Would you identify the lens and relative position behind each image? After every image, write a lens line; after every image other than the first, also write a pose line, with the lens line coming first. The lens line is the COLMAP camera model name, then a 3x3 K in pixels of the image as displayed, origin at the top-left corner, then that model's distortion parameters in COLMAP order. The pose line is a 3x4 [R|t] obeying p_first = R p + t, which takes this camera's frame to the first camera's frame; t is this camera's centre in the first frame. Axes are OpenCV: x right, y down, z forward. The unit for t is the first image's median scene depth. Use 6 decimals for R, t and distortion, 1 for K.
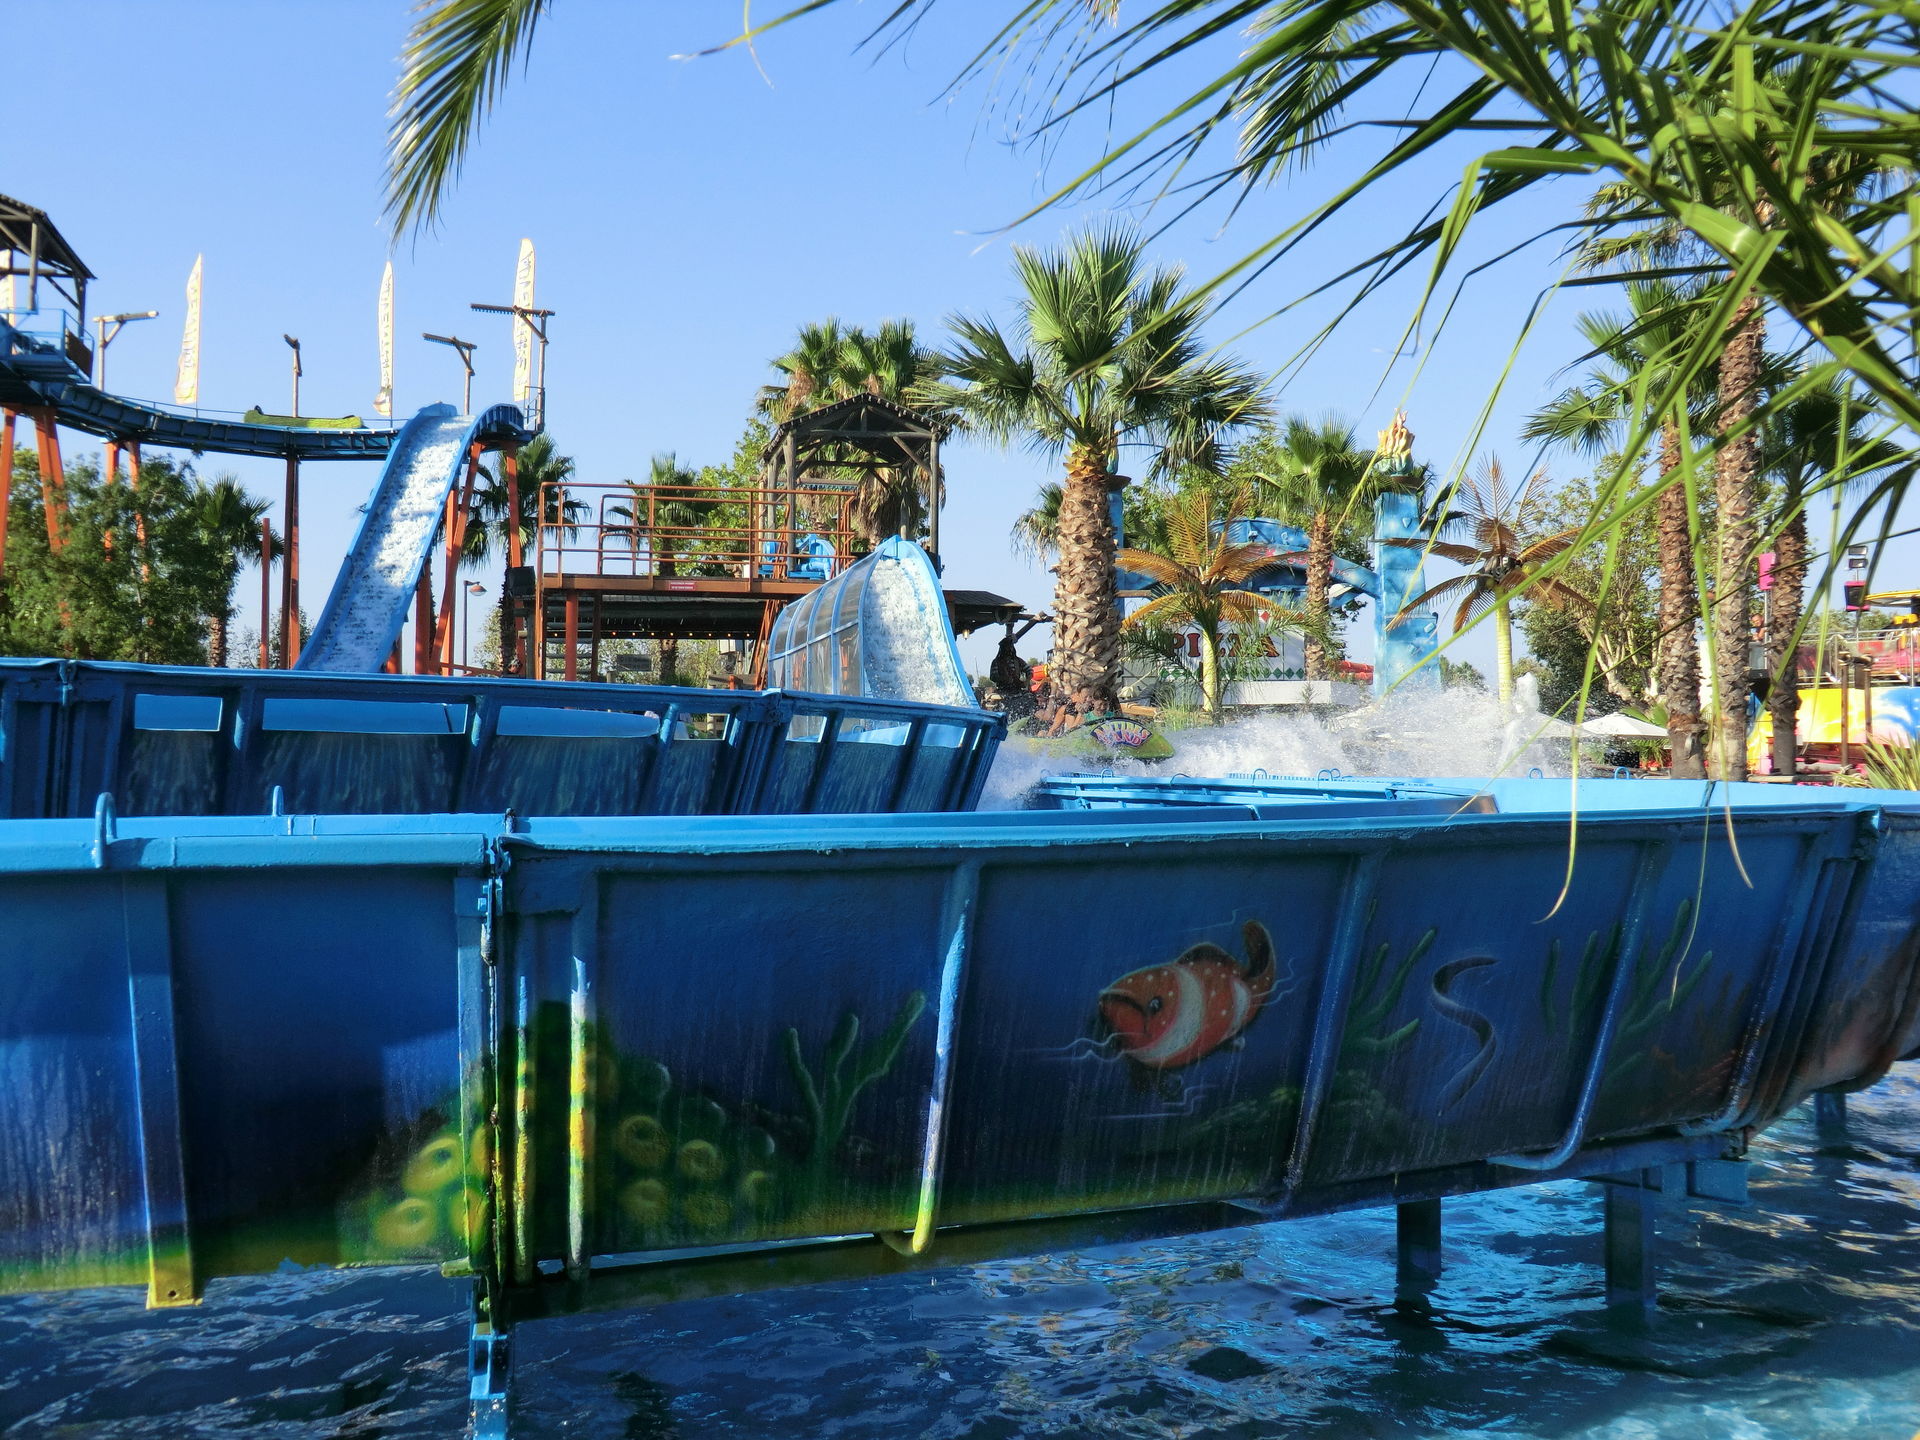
lens RADIAL K [[1953.4, 0, 960.0], [0, 1953.4, 720.0], [0, 0, 1]] dist [-0.146449, 0.295766]
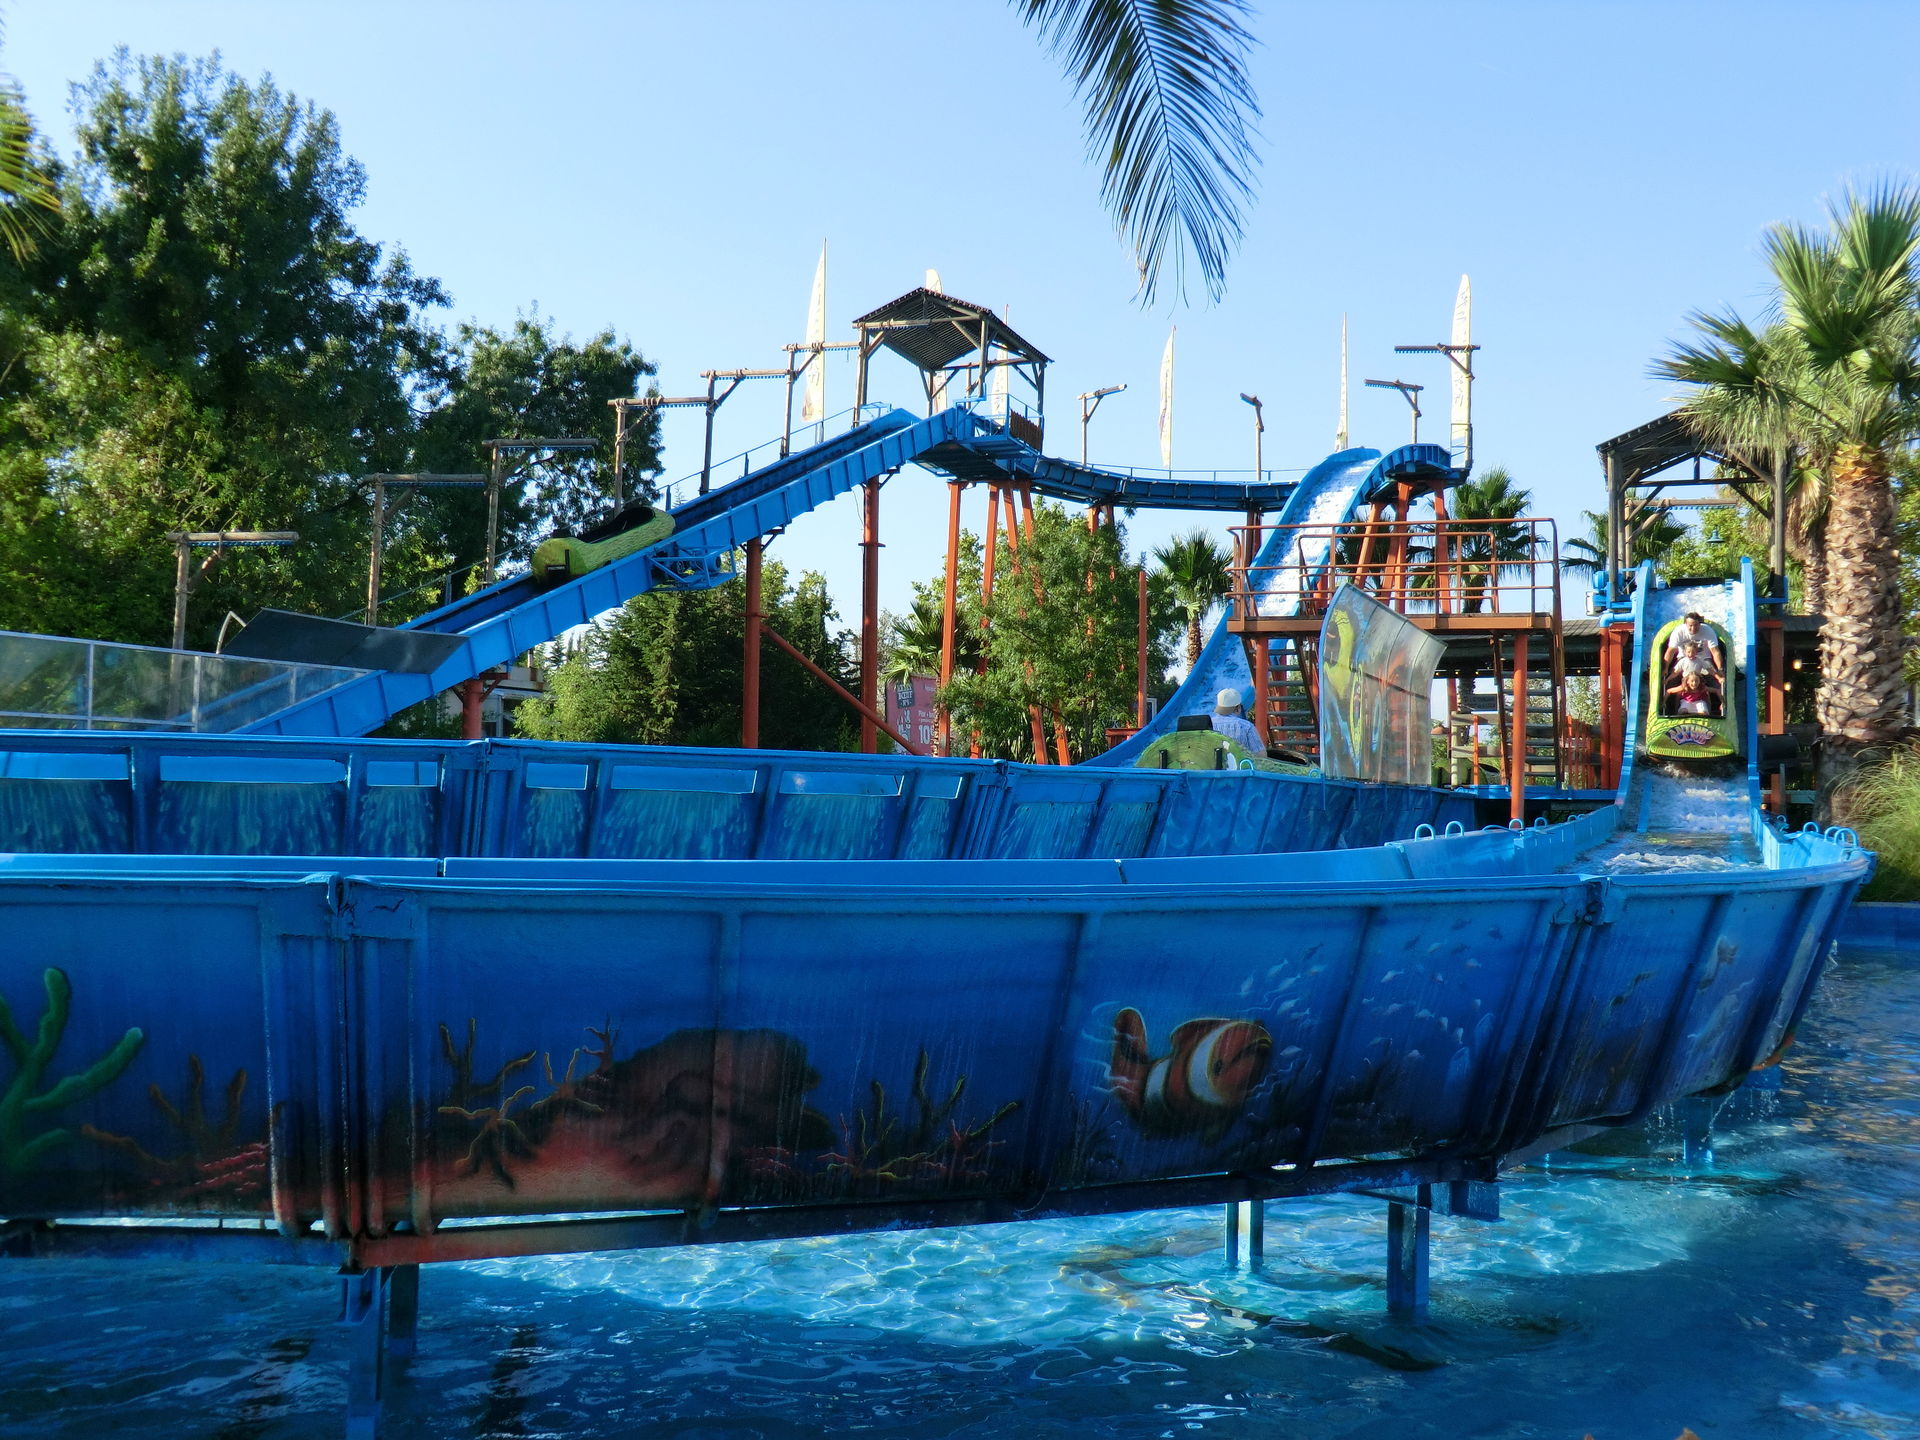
lens RADIAL K [[1953.4, 0, 960.0], [0, 1953.4, 720.0], [0, 0, 1]] dist [-0.146449, 0.295766]
pose [[0.837516, -0.013295, -0.546251, 0.119831], [0.001833, 0.999767, -0.021522, -0.000462], [0.546410, 0.017024, 0.837345, 0.043853]]
